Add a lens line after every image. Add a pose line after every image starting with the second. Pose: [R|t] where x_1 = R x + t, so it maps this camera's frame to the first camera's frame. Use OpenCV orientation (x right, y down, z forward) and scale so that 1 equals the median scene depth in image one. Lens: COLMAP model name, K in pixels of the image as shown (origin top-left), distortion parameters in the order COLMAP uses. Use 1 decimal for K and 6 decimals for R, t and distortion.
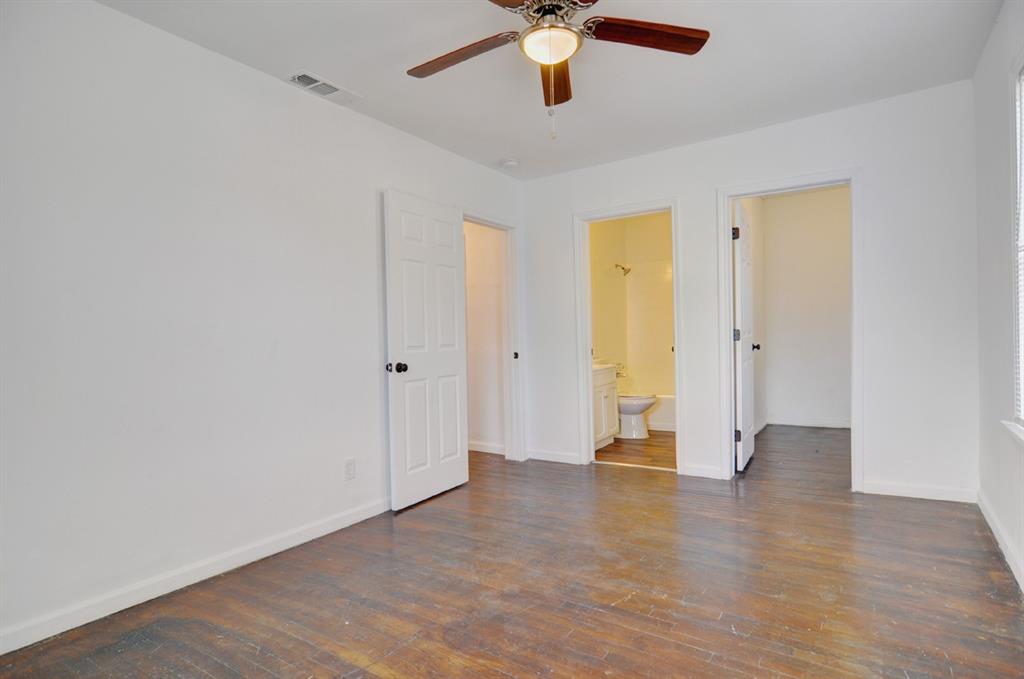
lens RADIAL K [[544.7, 0, 513.2], [0, 544.7, 337.0], [0, 0, 1]] dist [-0.001844, -0.000180]
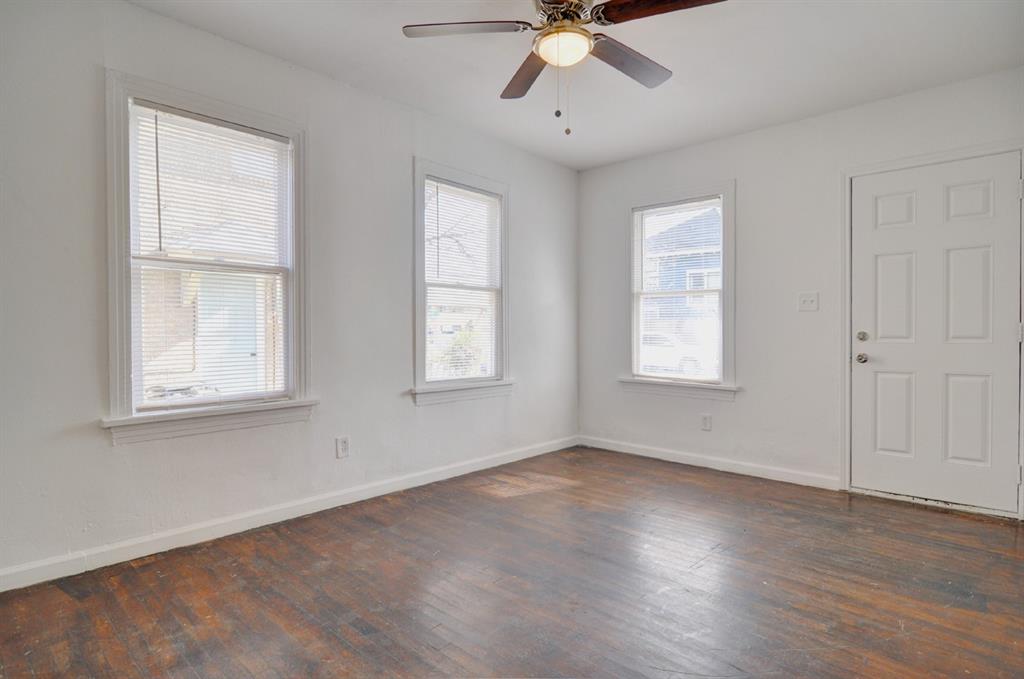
lens RADIAL K [[544.7, 0, 507.2], [0, 544.7, 342.1], [0, 0, 1]] dist [-0.001844, -0.000180]
pose [[-0.986714, 0.017900, 0.161479, 0.013945], [0.023419, 0.999202, 0.032341, -0.004320], [-0.160771, 0.035693, -0.986346, 1.813409]]
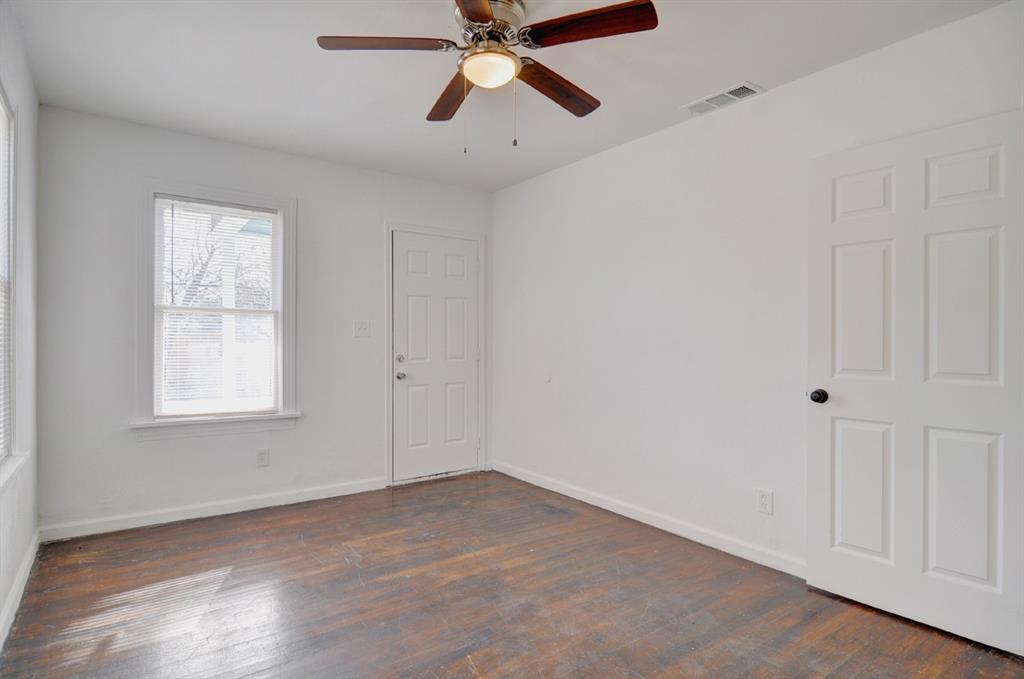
lens RADIAL K [[544.7, 0, 510.7], [0, 544.7, 344.4], [0, 0, 1]] dist [-0.001844, -0.000180]
pose [[-0.353707, 0.020390, -0.935134, 0.878110], [-0.002984, 0.999733, 0.022927, -0.040504], [0.935352, 0.010900, -0.353551, 1.223078]]
